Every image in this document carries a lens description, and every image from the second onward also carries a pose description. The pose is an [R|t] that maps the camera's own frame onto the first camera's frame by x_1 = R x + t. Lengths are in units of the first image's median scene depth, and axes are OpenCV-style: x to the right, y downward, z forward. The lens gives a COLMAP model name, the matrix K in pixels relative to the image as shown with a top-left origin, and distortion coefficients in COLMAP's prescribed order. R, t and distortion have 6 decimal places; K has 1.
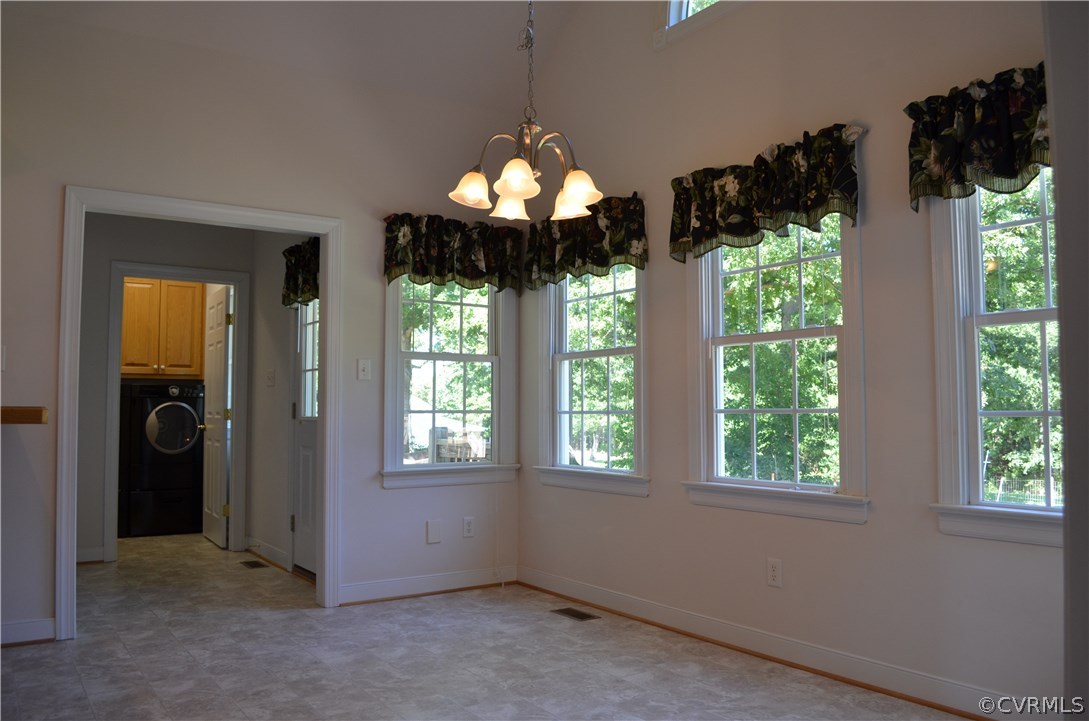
lens RADIAL K [[862.3, 0, 544.5], [0, 862.3, 360.5], [0, 0, 1]] dist [-0.058477, -0.001567]
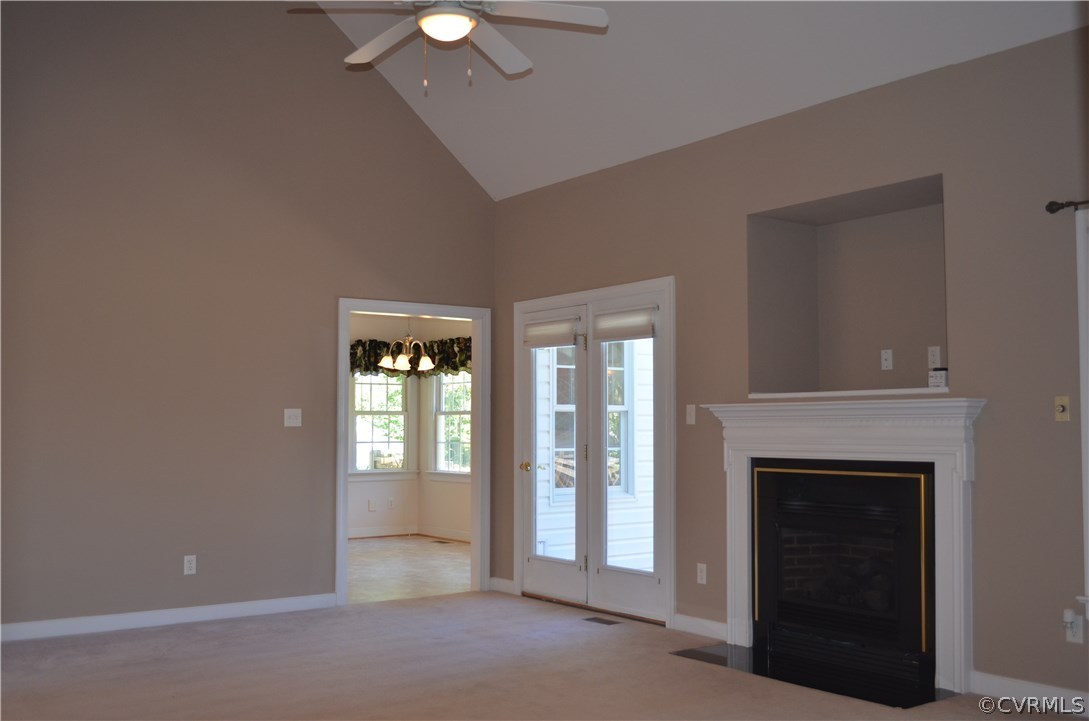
lens RADIAL K [[1106.3, 0, 544.5], [0, 1106.3, 360.5], [0, 0, 1]] dist [-0.042231, -0.009832]
pose [[0.999630, 0.000370, 0.027185, 0.189445], [-0.000244, 0.999989, -0.004636, -0.112198], [-0.027187, 0.004627, 0.999620, -1.485984]]
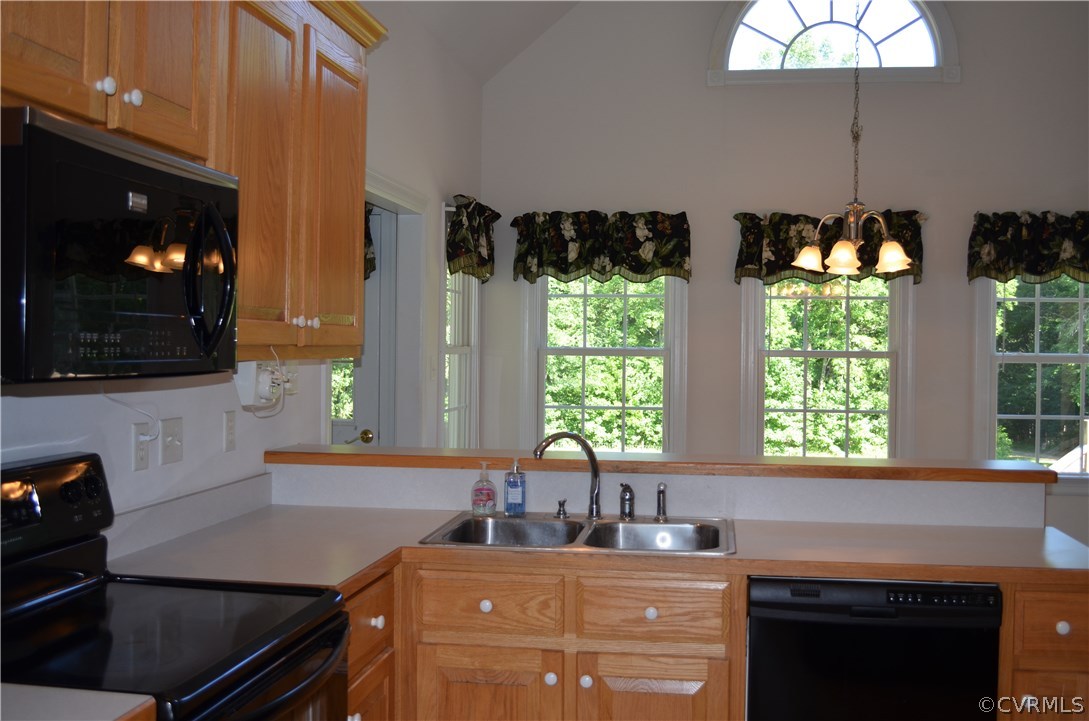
lens RADIAL K [[1106.3, 0, 544.5], [0, 1106.3, 360.5], [0, 0, 1]] dist [-0.042231, -0.009832]
pose [[0.687342, -0.001079, 0.726333, -0.939974], [-0.055303, 0.997018, 0.053815, -0.063953], [-0.724225, -0.077158, 0.685233, 0.123188]]
